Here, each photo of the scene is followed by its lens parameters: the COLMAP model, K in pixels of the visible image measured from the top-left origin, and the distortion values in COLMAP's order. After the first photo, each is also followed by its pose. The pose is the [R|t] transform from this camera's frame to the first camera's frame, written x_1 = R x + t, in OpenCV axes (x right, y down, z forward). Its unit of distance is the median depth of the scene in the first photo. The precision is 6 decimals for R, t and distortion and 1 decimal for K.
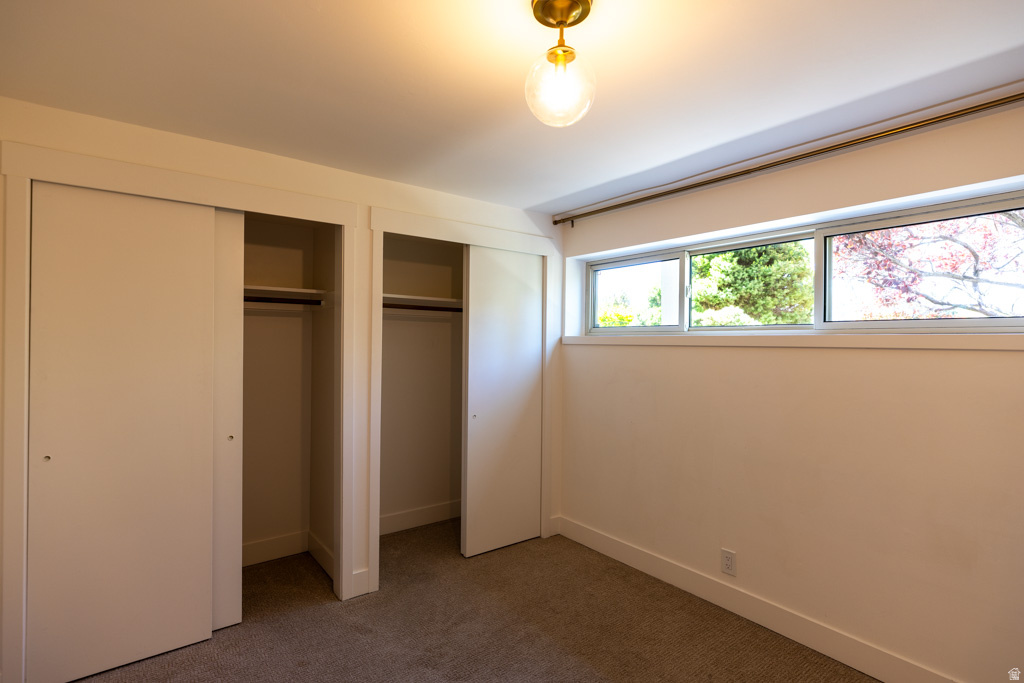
lens RADIAL K [[502.4, 0, 517.5], [0, 502.4, 340.6], [0, 0, 1]] dist [-0.010919, 0.000166]
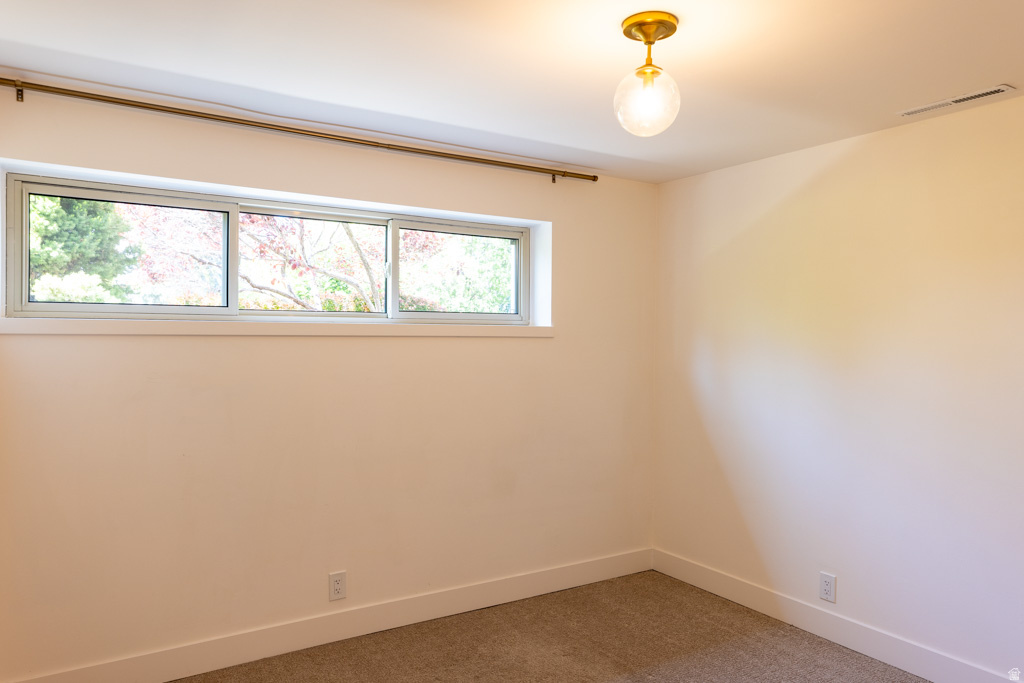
lens RADIAL K [[722.9, 0, 513.2], [0, 722.9, 343.9], [0, 0, 1]] dist [-0.002024, 0.013465]
pose [[0.072360, -0.022528, 0.997124, -0.626601], [-0.012273, 0.999649, 0.023476, -0.006379], [-0.997303, -0.013936, 0.072058, 0.485126]]
